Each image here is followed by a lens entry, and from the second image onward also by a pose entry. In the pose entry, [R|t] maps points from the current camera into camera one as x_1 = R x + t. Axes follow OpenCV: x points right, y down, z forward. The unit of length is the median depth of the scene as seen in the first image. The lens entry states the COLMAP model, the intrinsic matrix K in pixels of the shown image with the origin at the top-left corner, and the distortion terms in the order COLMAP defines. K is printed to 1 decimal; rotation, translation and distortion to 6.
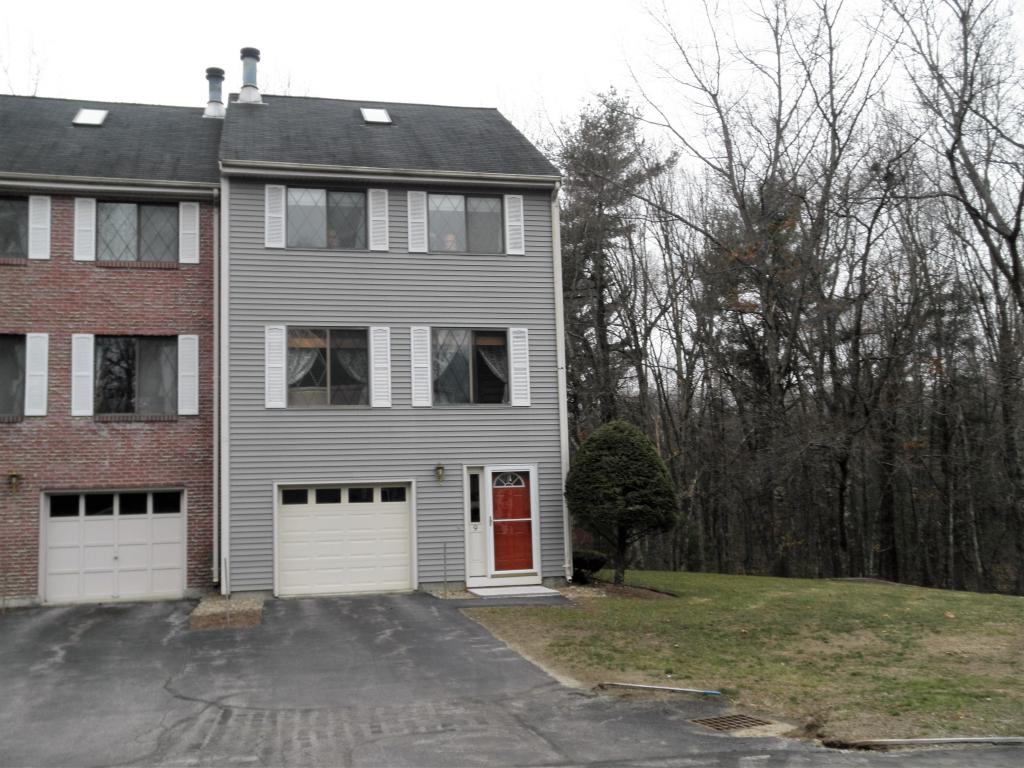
lens RADIAL K [[1032.7, 0, 511.9], [0, 1032.7, 388.3], [0, 0, 1]] dist [-0.003805, 0.000000]
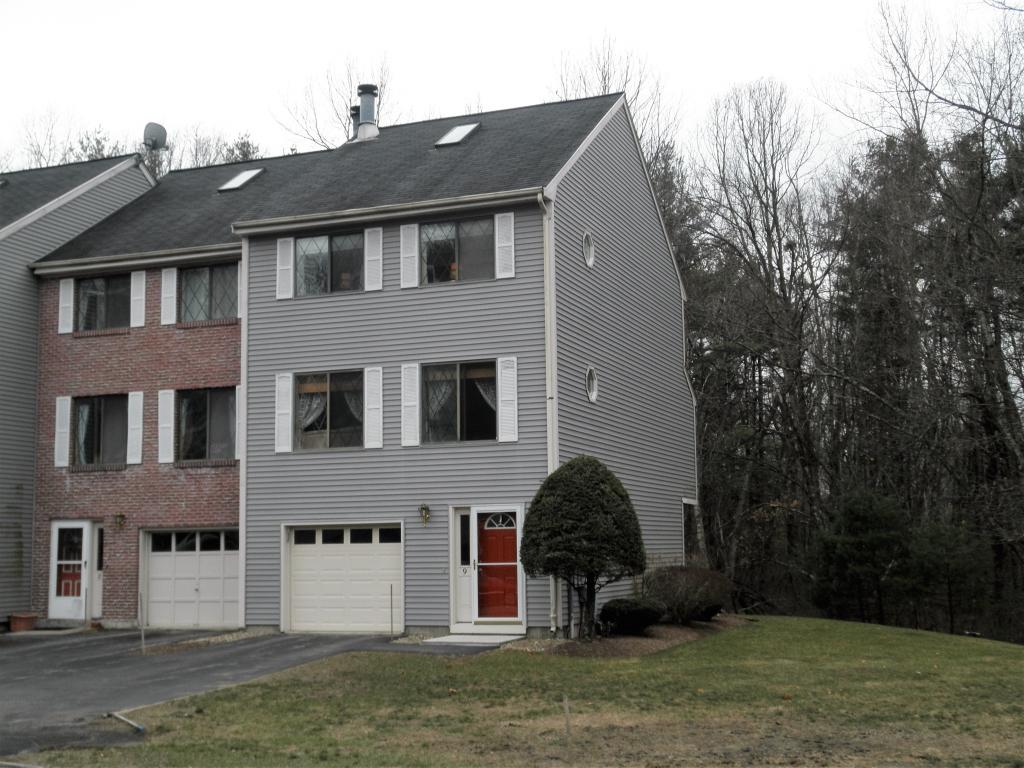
lens RADIAL K [[1316.0, 0, 511.2], [0, 1316.0, 381.8], [0, 0, 1]] dist [-0.031317, 0.000000]
pose [[0.826428, -0.054428, -0.560406, 0.697539], [0.055831, 0.998333, -0.014626, -0.019557], [0.560268, -0.019201, 0.828089, 0.023258]]
